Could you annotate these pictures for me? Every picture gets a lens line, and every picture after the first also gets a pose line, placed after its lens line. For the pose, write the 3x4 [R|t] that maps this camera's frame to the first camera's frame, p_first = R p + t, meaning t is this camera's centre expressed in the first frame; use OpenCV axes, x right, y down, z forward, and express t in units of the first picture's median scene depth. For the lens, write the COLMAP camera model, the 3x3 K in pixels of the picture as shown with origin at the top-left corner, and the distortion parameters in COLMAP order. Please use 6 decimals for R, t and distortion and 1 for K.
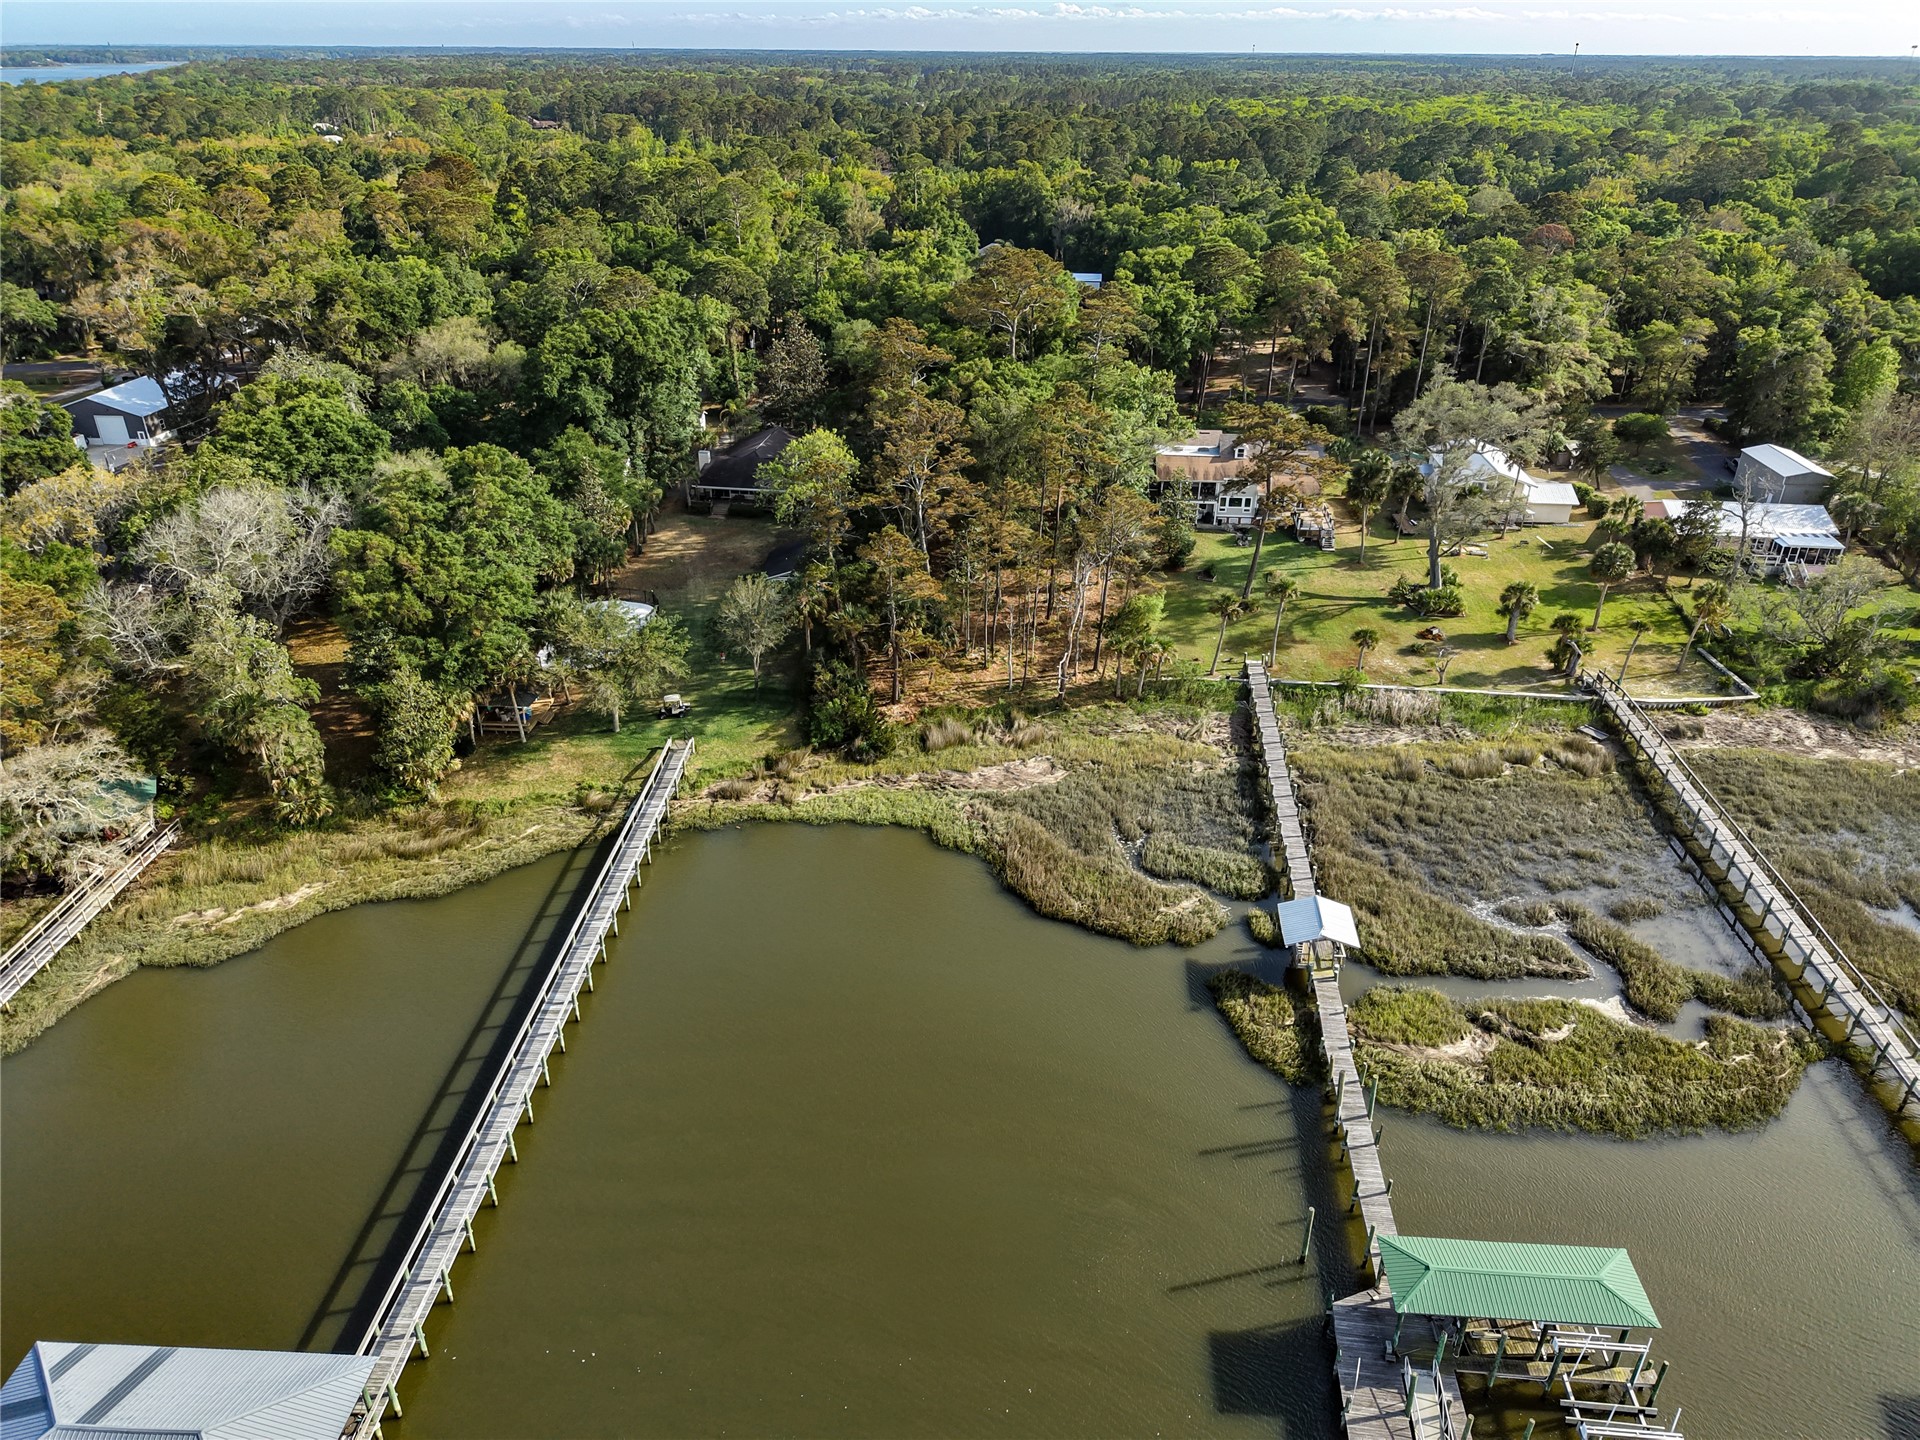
lens RADIAL K [[1336.9, 0, 960.0], [0, 1336.9, 720.0], [0, 0, 1]] dist [-0.000698, 0.032026]
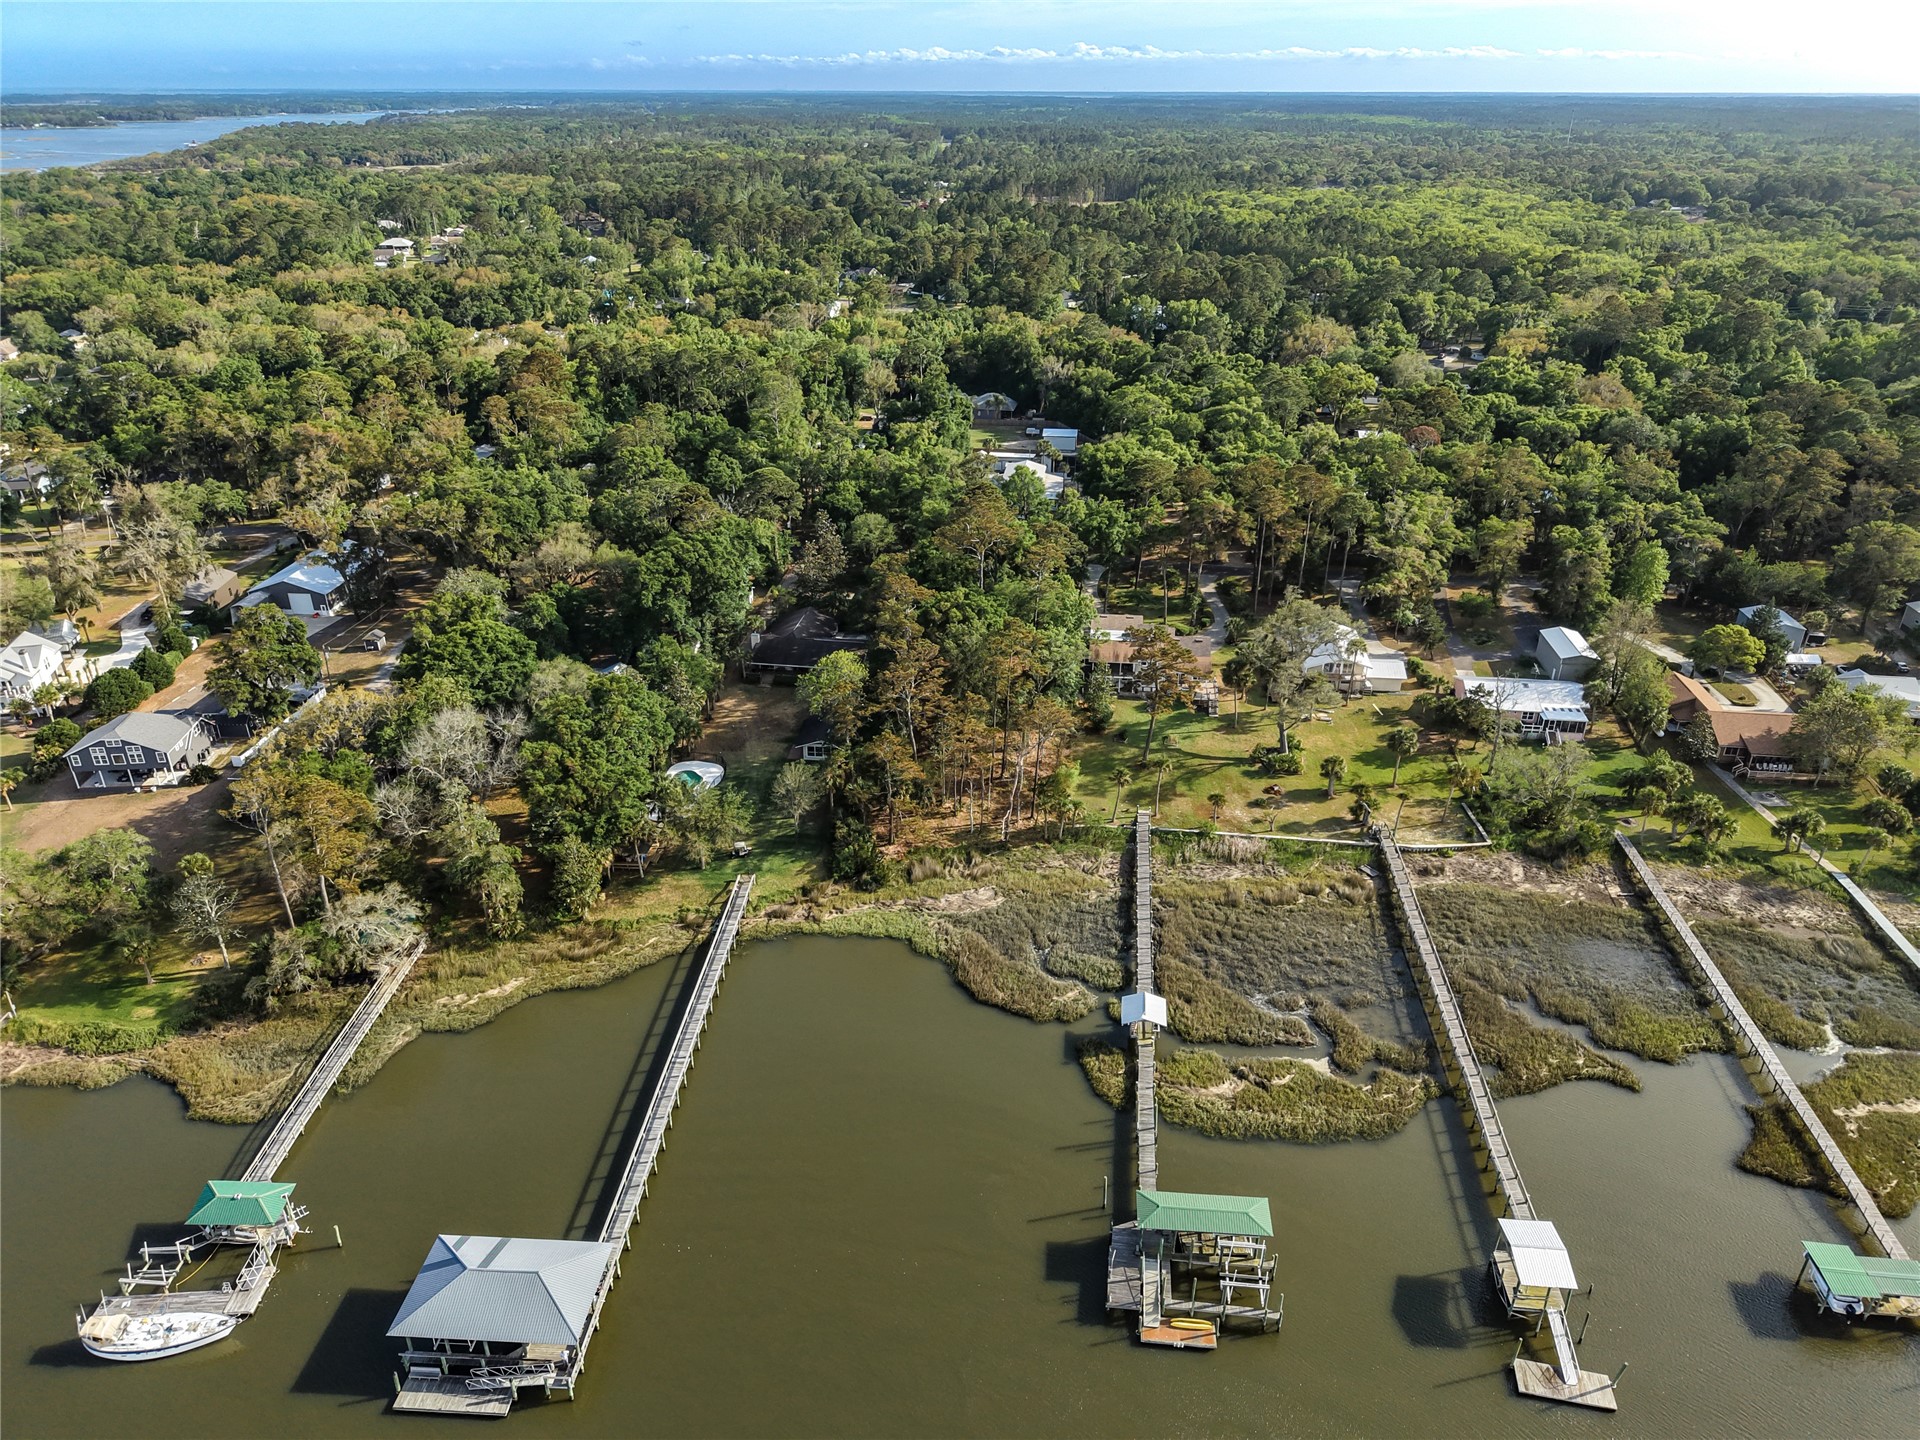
lens RADIAL K [[1344.5, 0, 960.0], [0, 1344.5, 720.0], [0, 0, 1]] dist [0.036963, -0.001849]
pose [[0.999875, 0.004174, -0.015262, 0.050955], [-0.004449, 0.999827, -0.018081, -0.128613], [0.015184, 0.018147, 0.999720, -0.489718]]
